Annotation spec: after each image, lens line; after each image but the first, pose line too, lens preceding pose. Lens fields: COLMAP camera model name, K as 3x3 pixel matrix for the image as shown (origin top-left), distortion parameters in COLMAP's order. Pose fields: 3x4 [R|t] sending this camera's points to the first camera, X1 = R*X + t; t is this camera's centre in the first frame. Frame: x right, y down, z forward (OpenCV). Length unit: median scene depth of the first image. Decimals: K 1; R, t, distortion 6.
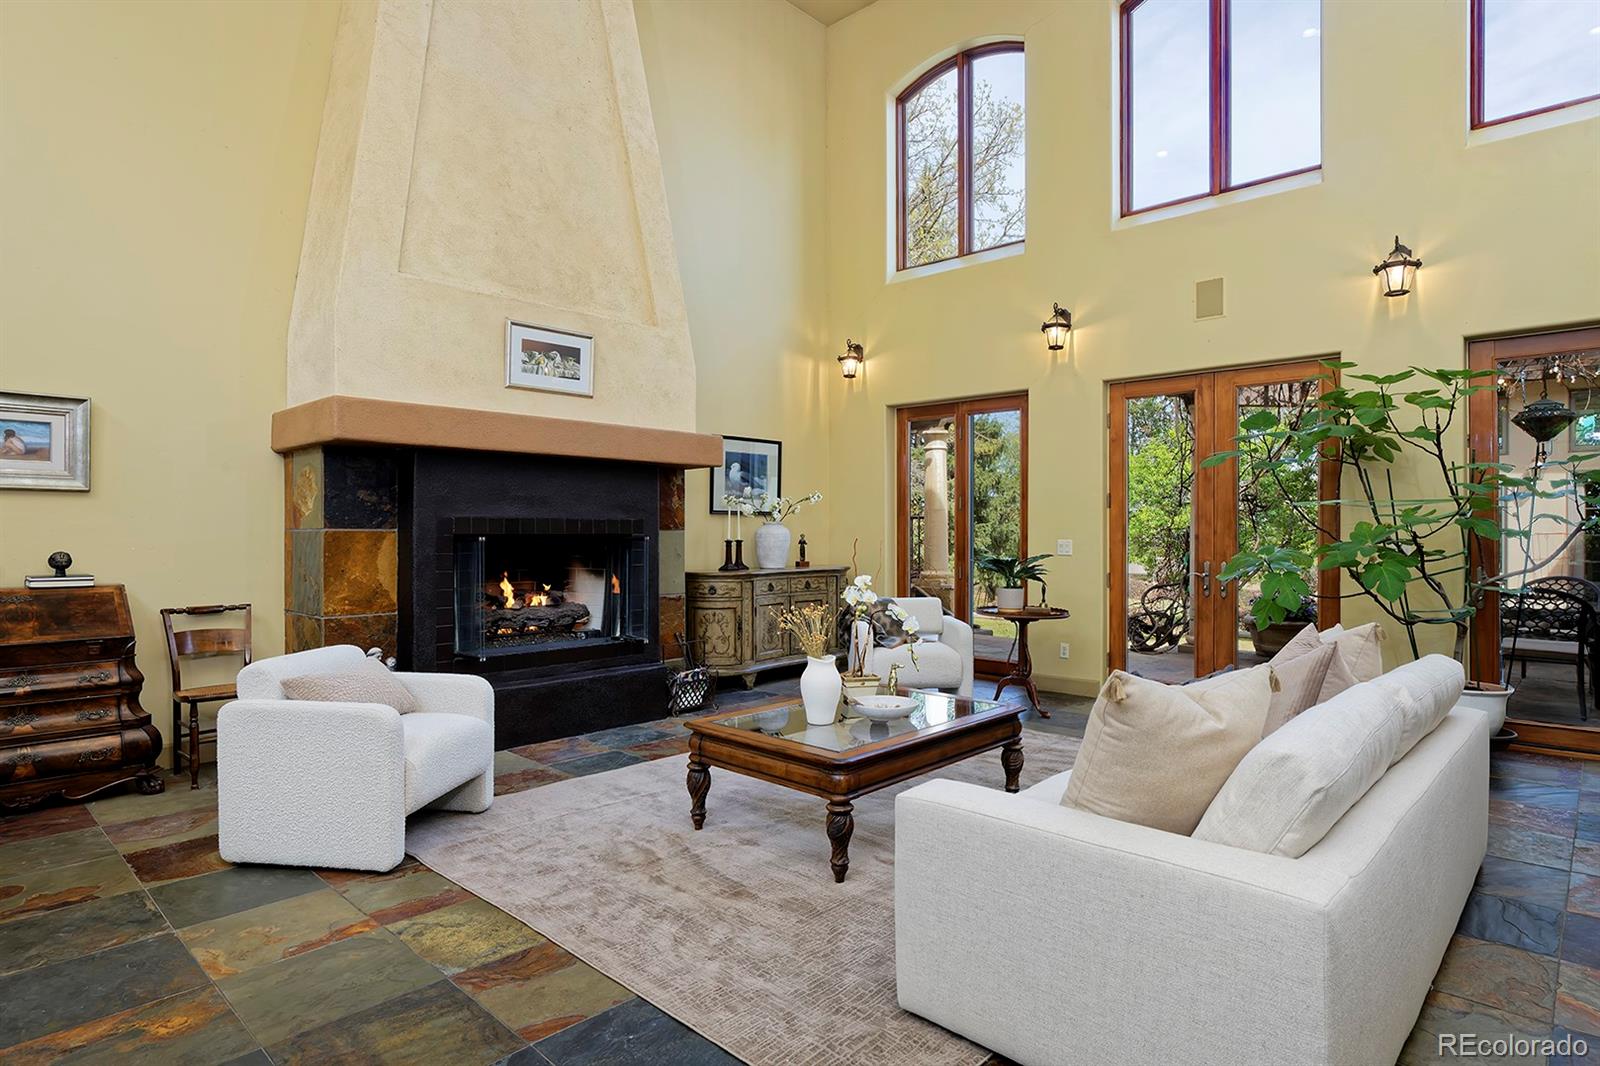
lens RADIAL K [[867.6, 0, 808.0], [0, 867.6, 530.5], [0, 0, 1]] dist [-0.003595, -0.001314]
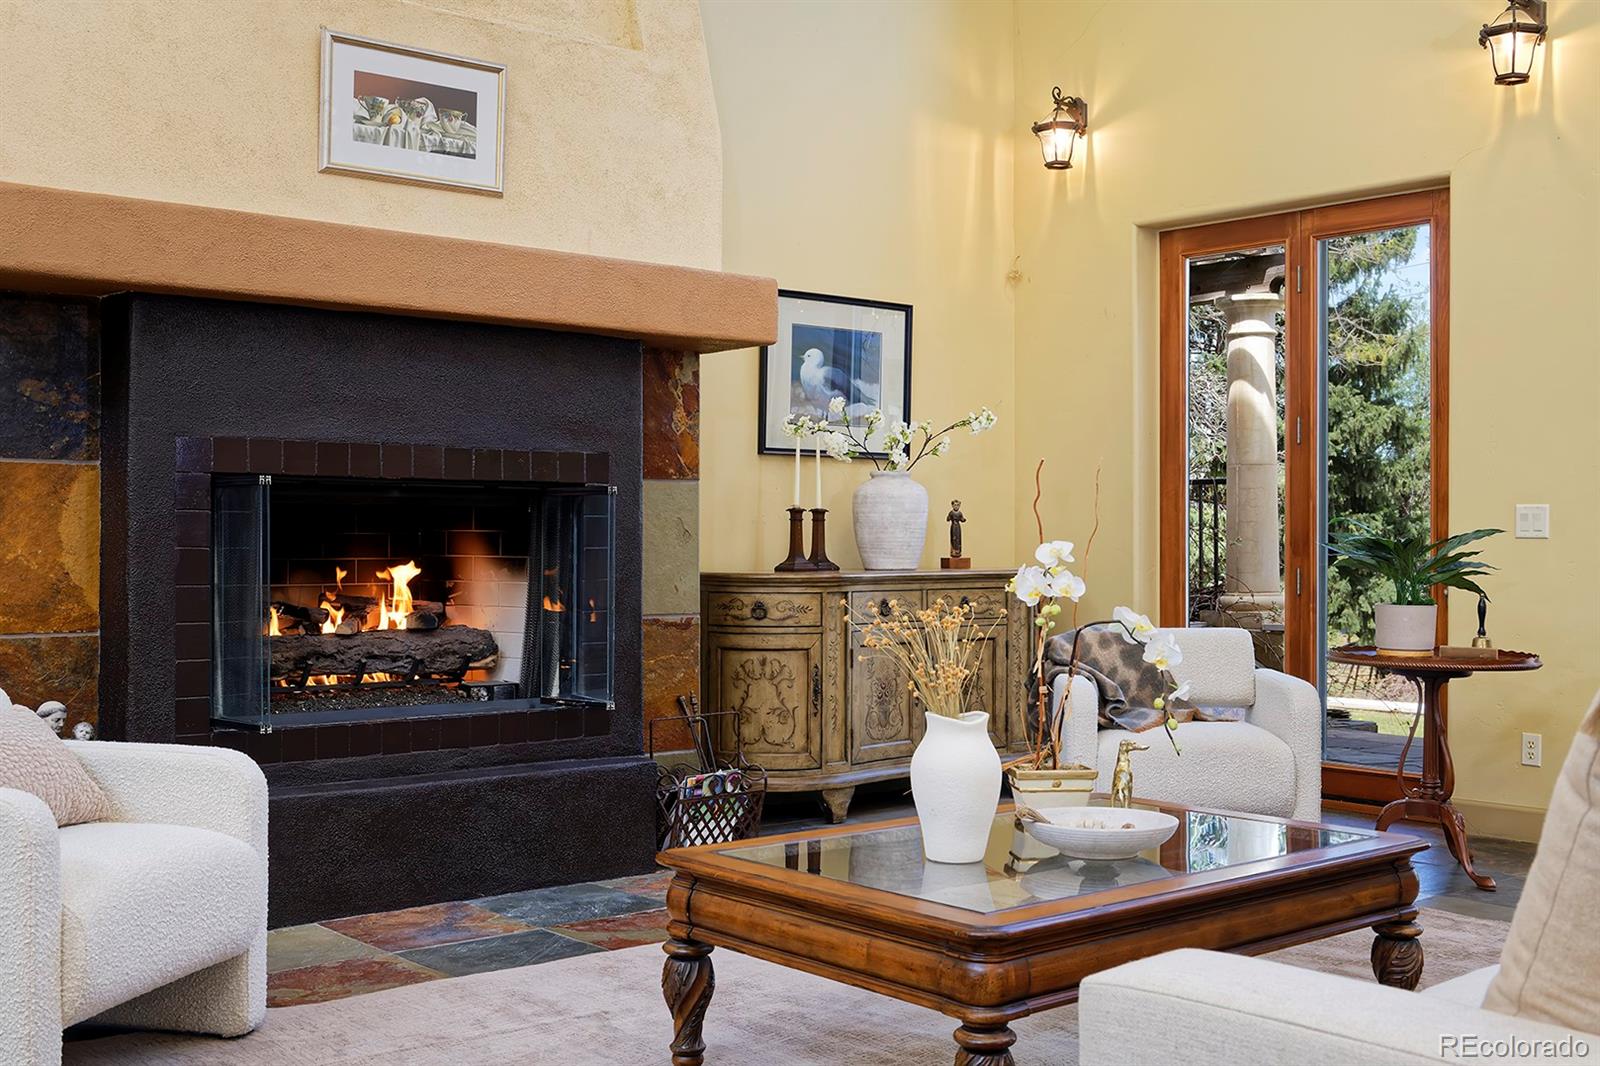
lens RADIAL K [[1768.4, 0, 800.0], [0, 1768.4, 533.0], [0, 0, 1]] dist [-0.001870, 0.002941]
pose [[0.993618, 0.001077, -0.112792, 0.024212], [-0.001550, 0.999990, -0.004105, 0.035303], [0.112786, 0.004253, 0.993610, 0.048108]]
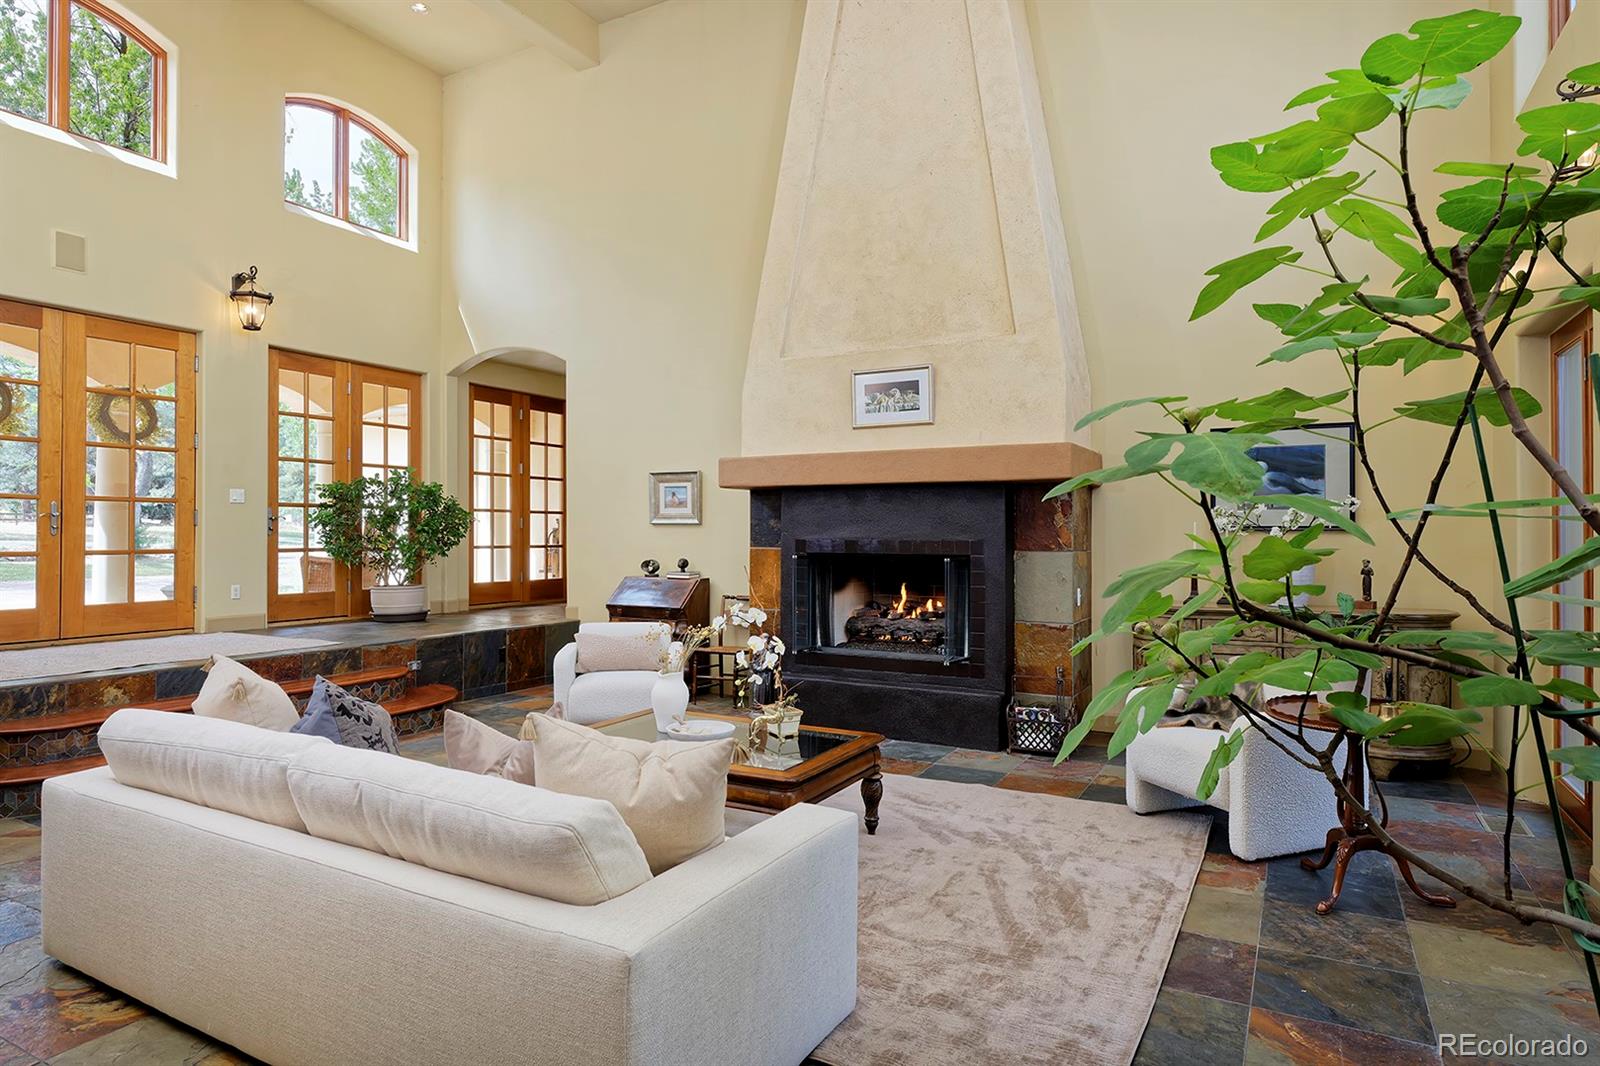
lens RADIAL K [[924.0, 0, 807.2], [0, 924.0, 529.5], [0, 0, 1]] dist [-0.004184, -0.001122]
pose [[0.251525, -0.004978, -0.967838, 0.762340], [-0.002530, 0.999980, -0.005801, -0.018191], [0.967847, 0.003907, 0.251508, 0.554392]]
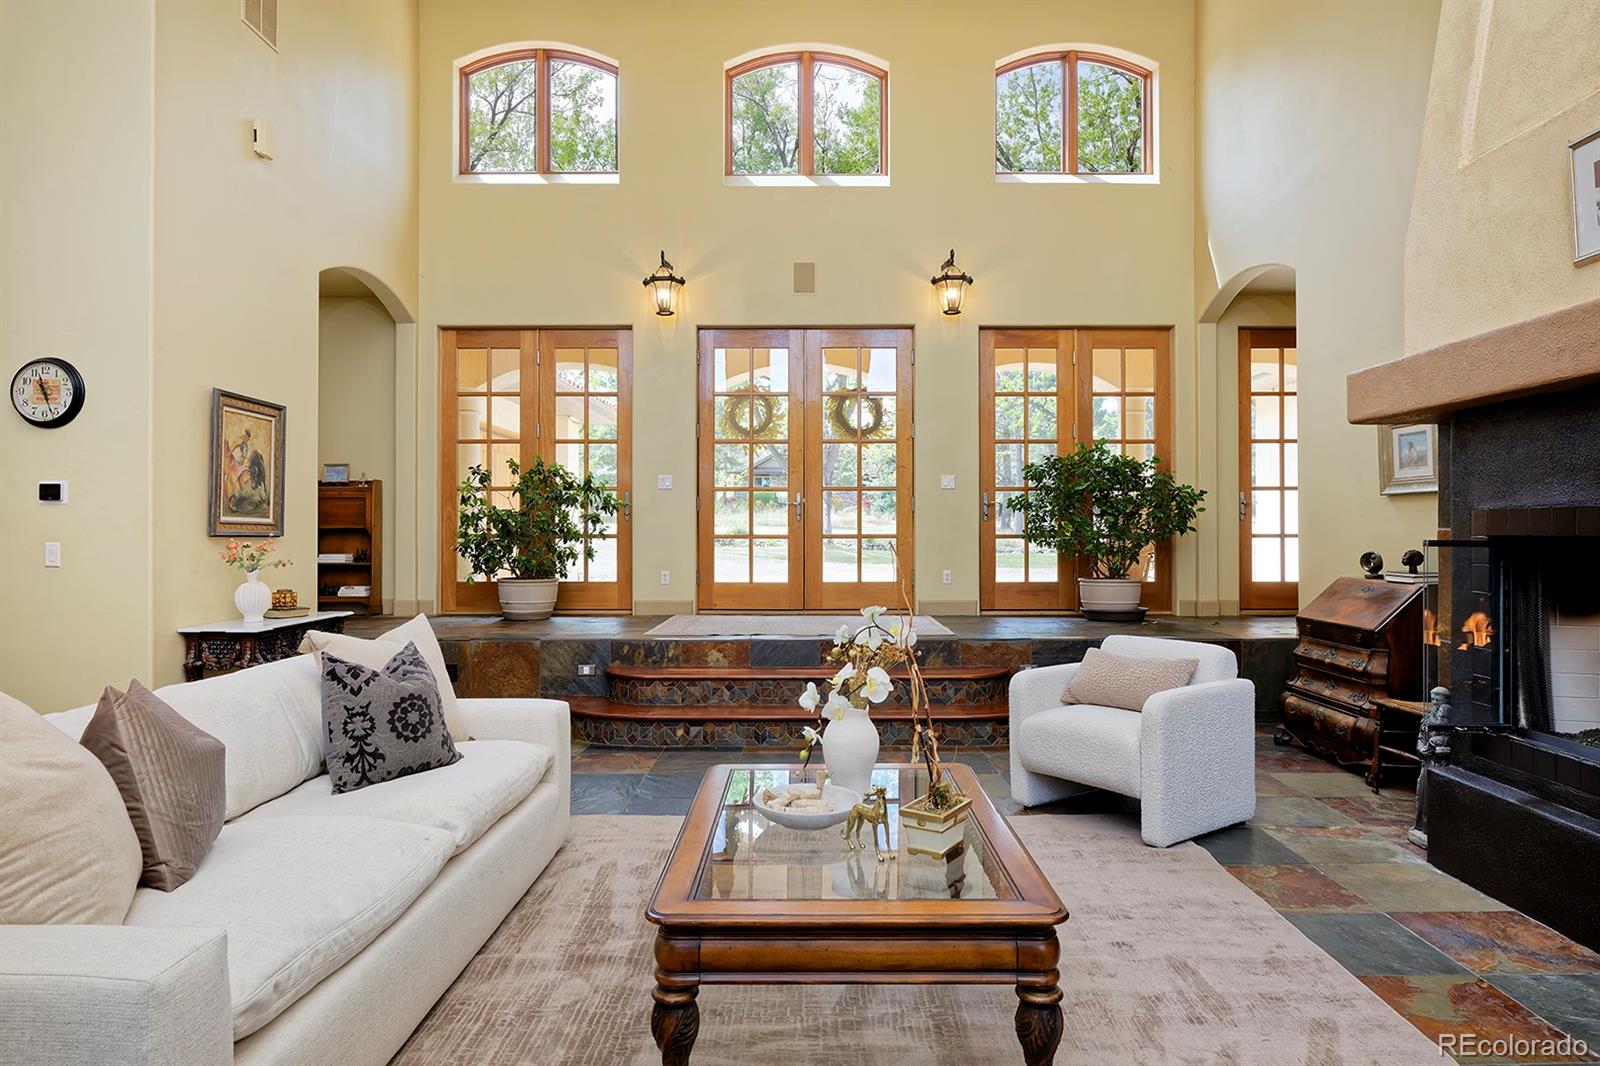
lens RADIAL K [[974.1, 0, 800.0], [0, 974.1, 533.0], [0, 0, 1]] dist [-0.016106, -0.002916]
pose [[-0.739249, 0.000824, -0.673432, 0.374378], [0.000436, 1.000000, 0.000744, 0.001199], [0.673432, 0.000256, -0.739249, 0.995978]]
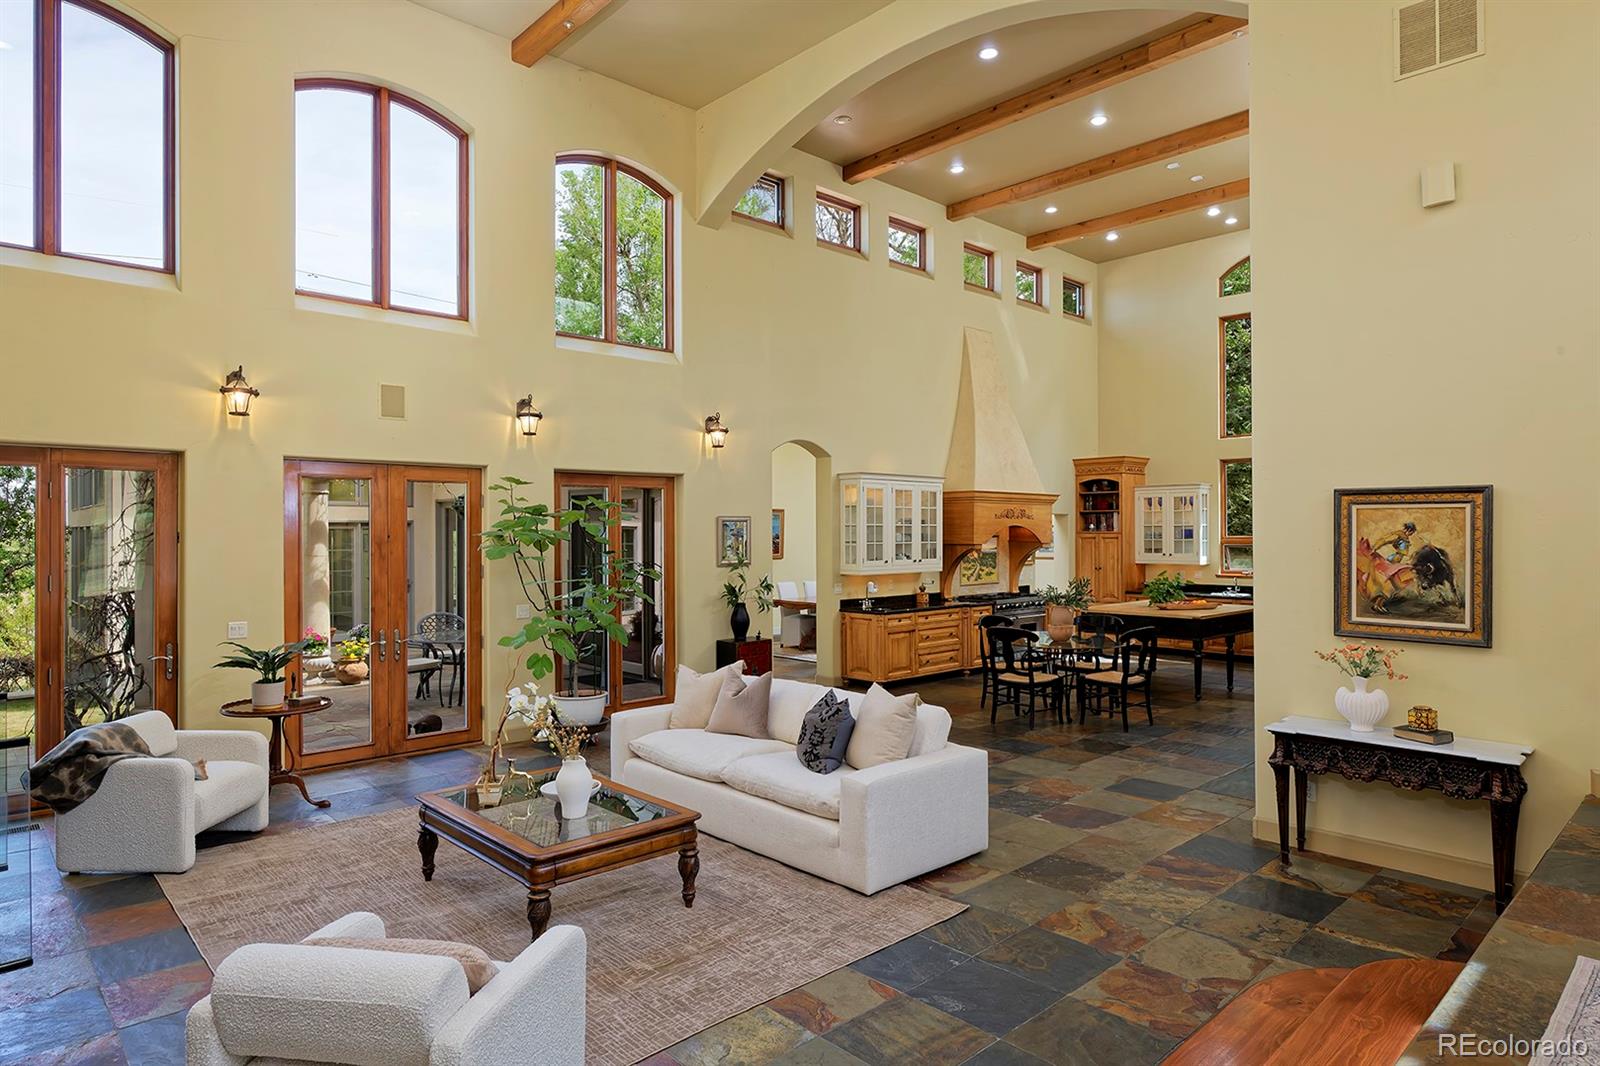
lens RADIAL K [[924.0, 0, 807.2], [0, 924.0, 529.5], [0, 0, 1]] dist [-0.004184, -0.001122]
pose [[0.063710, 0.002519, 0.997965, -0.751786], [0.003061, 0.999992, -0.002720, -0.096680], [-0.997964, 0.003228, 0.063702, 0.391447]]
